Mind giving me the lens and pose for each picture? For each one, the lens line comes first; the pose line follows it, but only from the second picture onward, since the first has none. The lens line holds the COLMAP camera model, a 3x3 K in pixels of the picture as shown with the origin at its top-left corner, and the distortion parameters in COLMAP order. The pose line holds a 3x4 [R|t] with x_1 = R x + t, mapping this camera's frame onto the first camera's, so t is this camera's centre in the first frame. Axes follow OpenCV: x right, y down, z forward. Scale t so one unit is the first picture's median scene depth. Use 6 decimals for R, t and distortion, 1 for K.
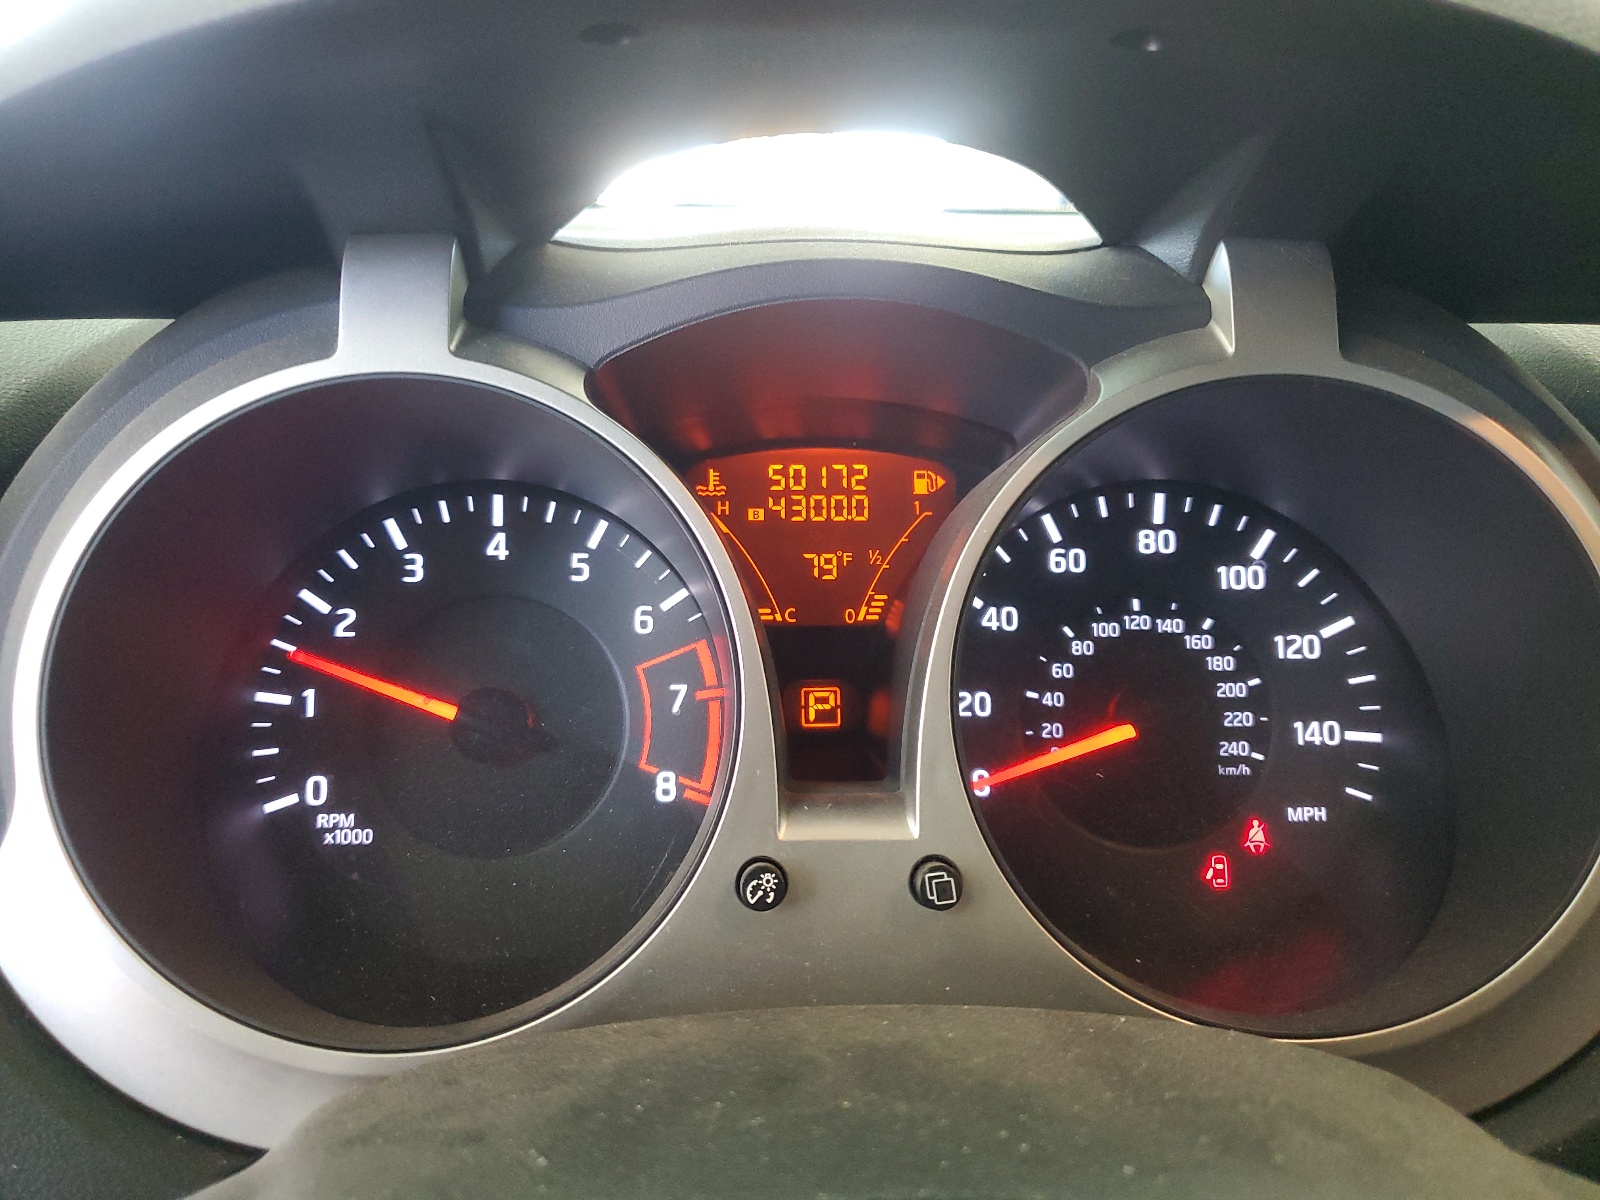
lens RADIAL K [[1378.3, 0, 800.5], [0, 1378.3, 599.7], [0, 0, 1]] dist [0.006686, -0.001838]
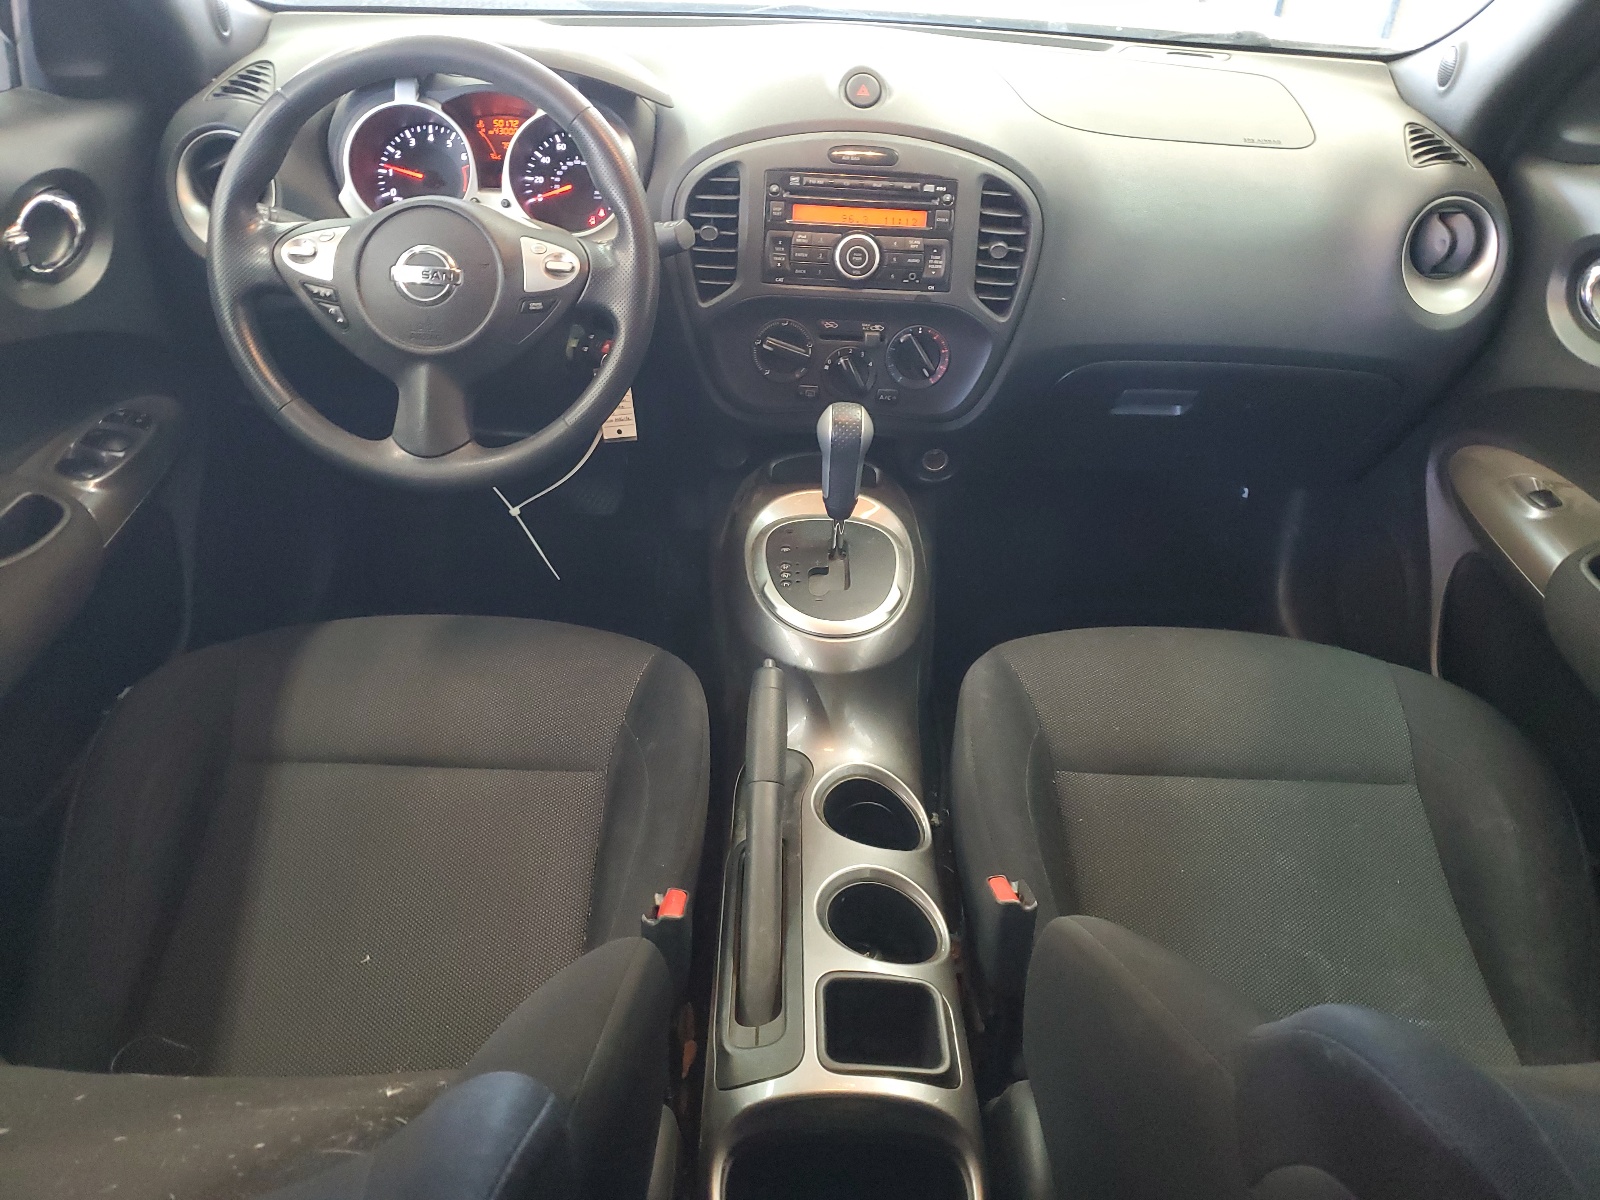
lens RADIAL K [[1378.3, 0, 798.5], [0, 1378.3, 599.4], [0, 0, 1]] dist [0.006686, -0.001838]
pose [[0.998870, 0.045150, -0.014831, 1.101309], [-0.039146, 0.958650, 0.281883, 0.087398], [0.026945, -0.280984, 0.959334, -3.667574]]
